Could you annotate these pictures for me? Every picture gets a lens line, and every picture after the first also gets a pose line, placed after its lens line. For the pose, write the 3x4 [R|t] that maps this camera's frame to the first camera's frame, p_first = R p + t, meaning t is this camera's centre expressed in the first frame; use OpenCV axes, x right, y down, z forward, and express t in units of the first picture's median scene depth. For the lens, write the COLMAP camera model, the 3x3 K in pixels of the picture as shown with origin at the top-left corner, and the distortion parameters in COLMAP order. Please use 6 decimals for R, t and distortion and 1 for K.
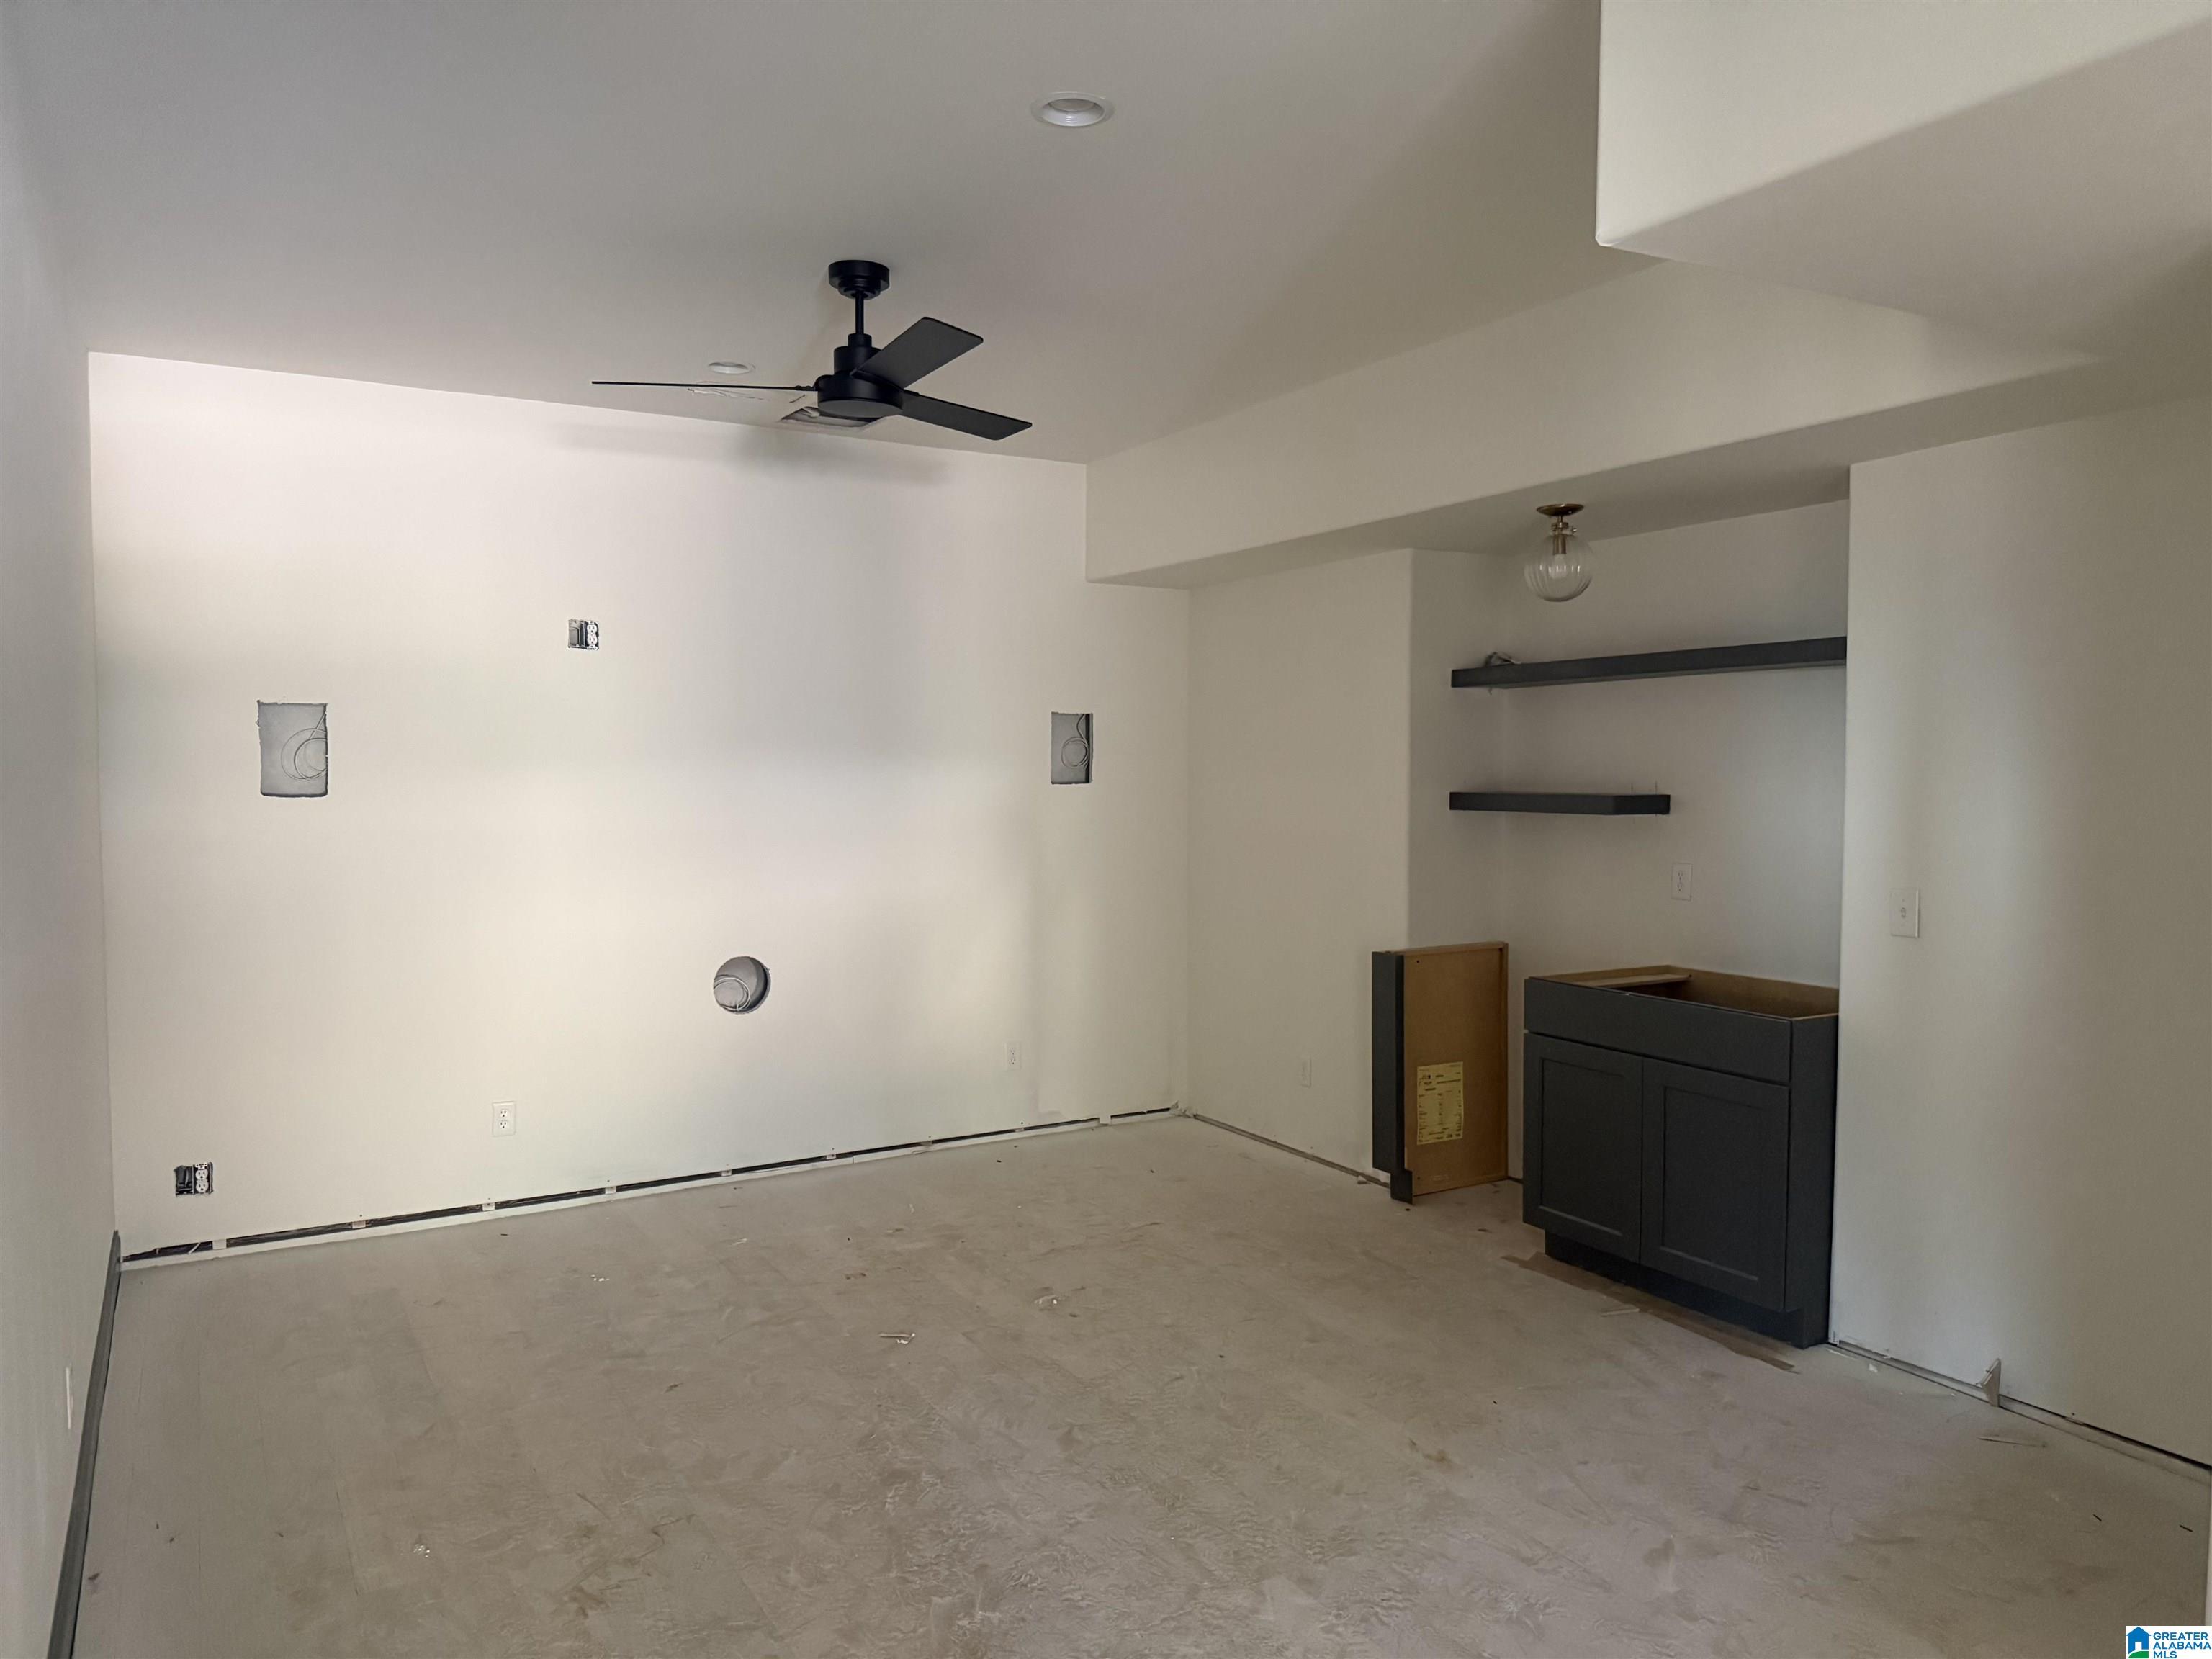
lens RADIAL K [[1551.8, 0, 1106.0], [0, 1551.8, 829.5], [0, 0, 1]] dist [-0.003143, 0.000087]
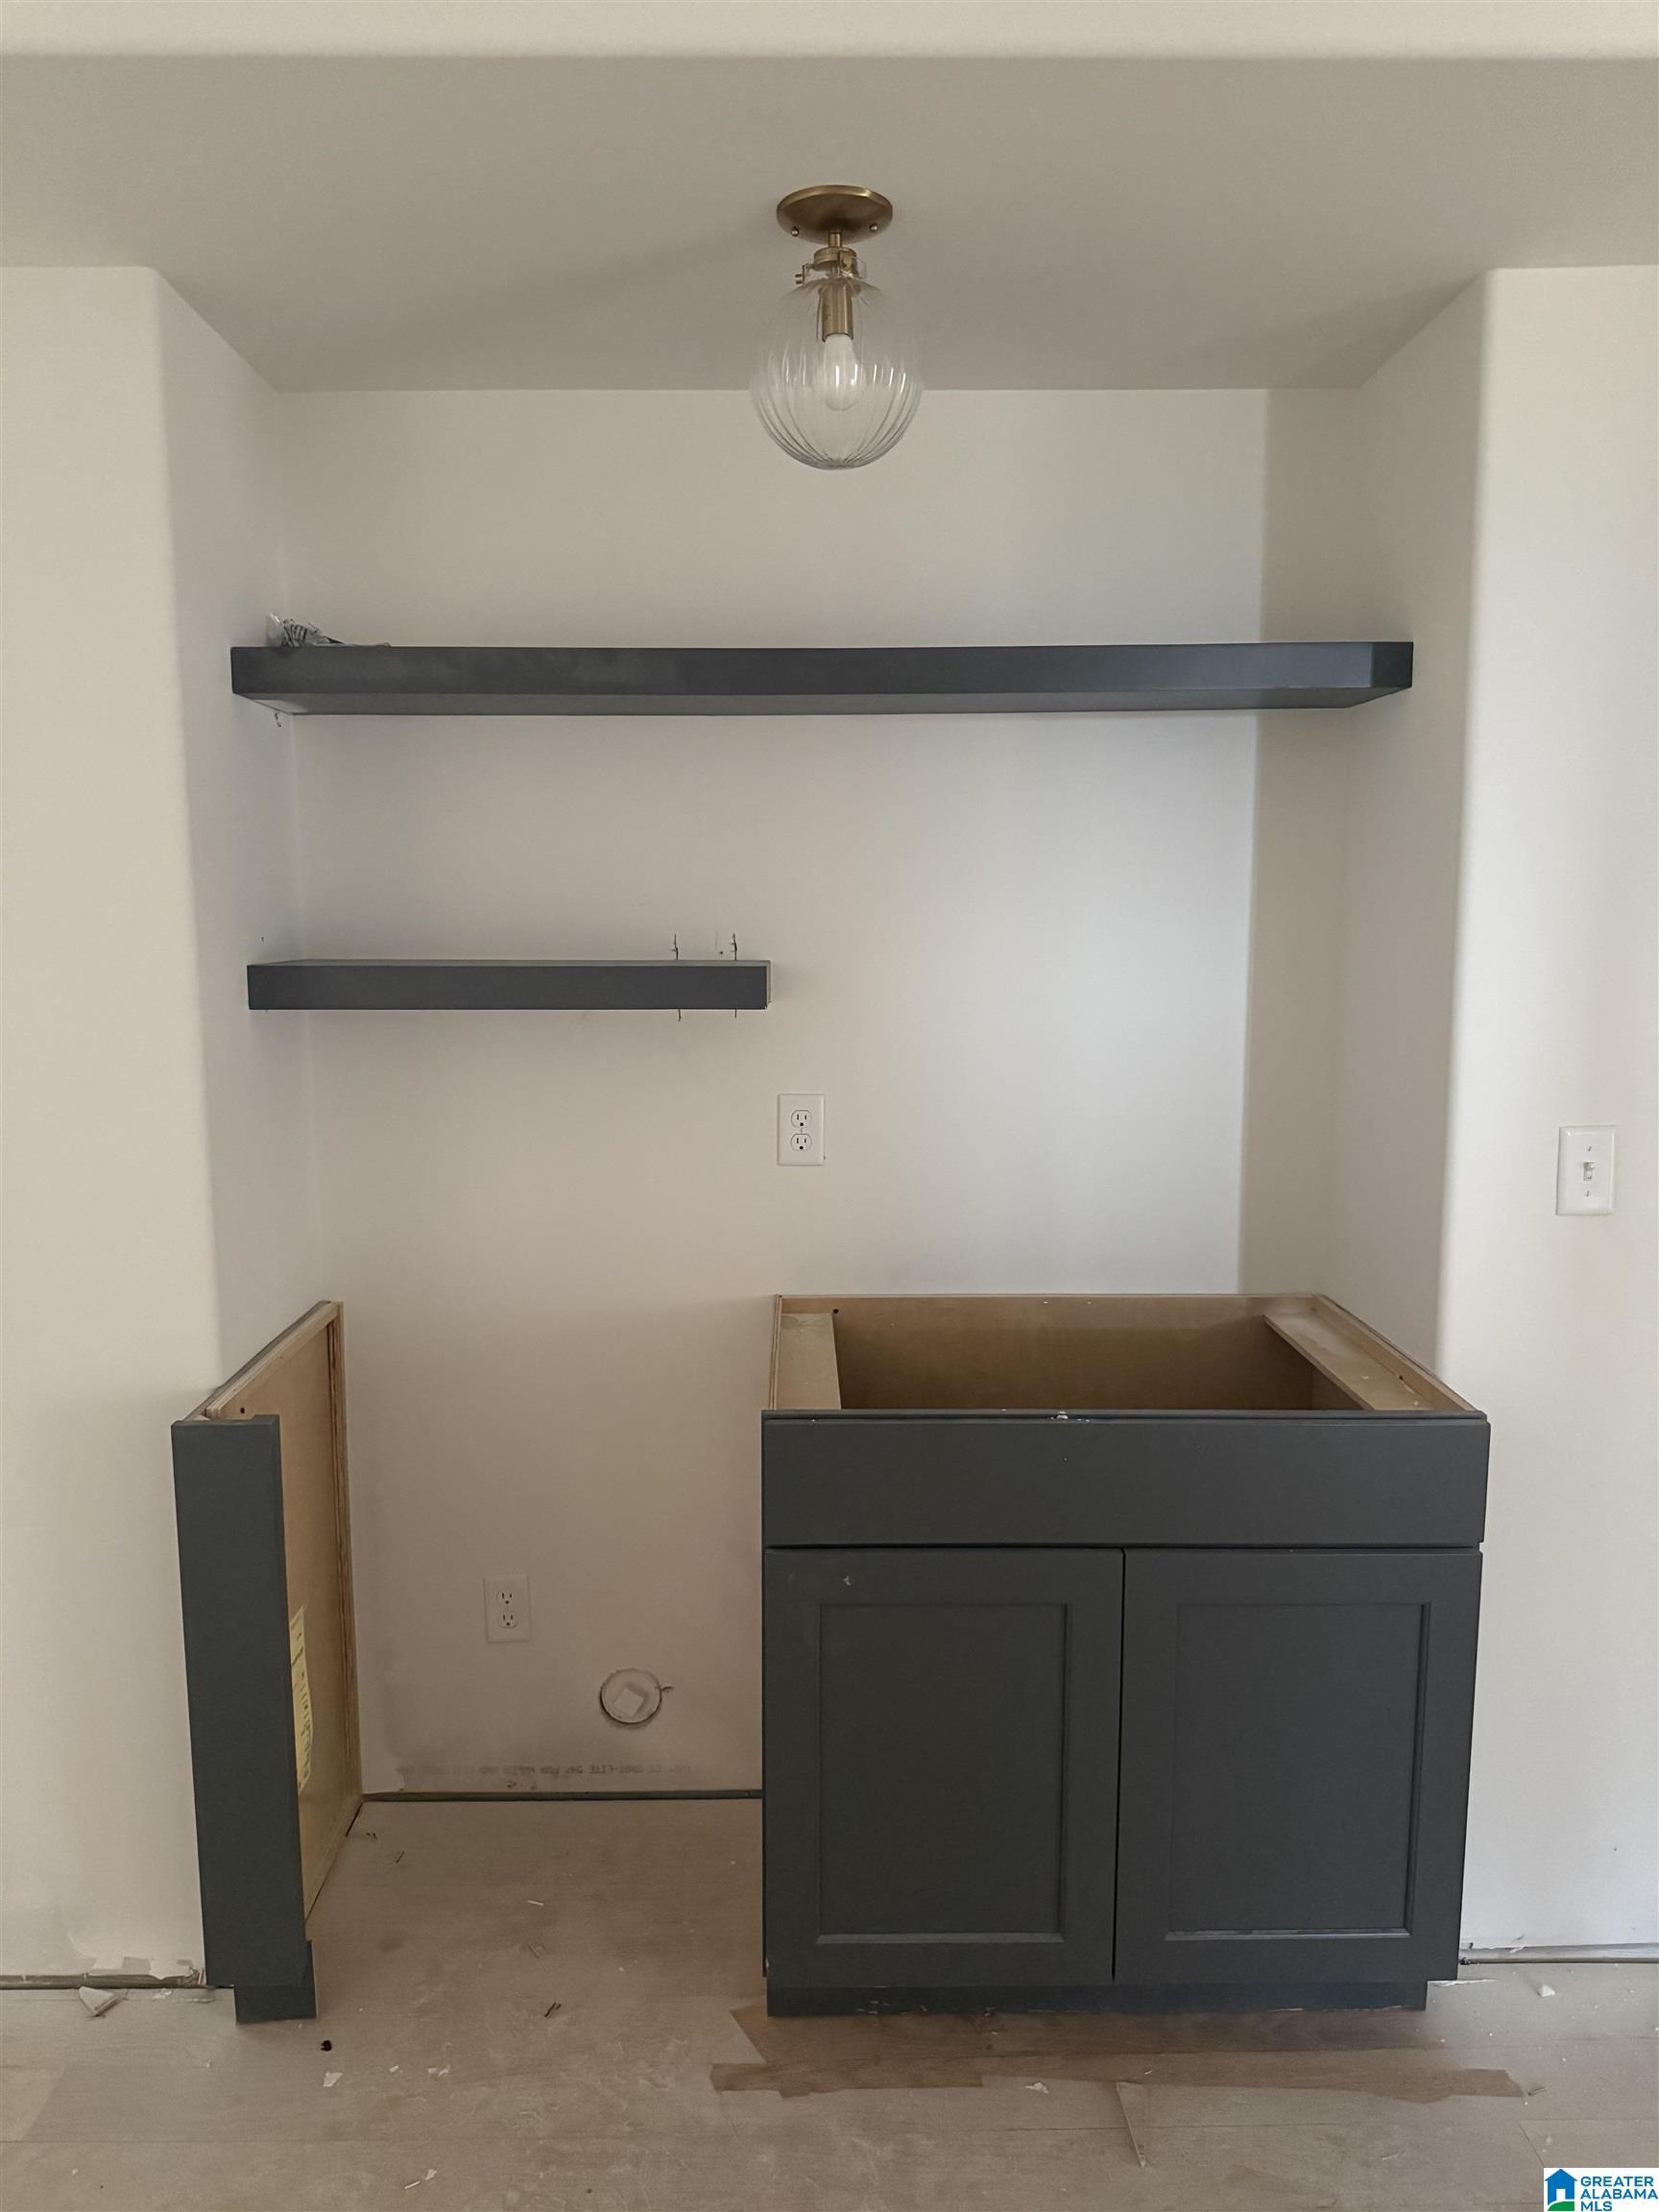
lens RADIAL K [[1551.8, 0, 829.5], [0, 1551.8, 1106.0], [0, 0, 1]] dist [-0.003143, 0.000087]
pose [[0.489811, -0.105754, 0.865391, -0.059195], [0.041066, 0.994313, 0.098266, -0.023878], [-0.870861, -0.012594, 0.491368, 0.761302]]
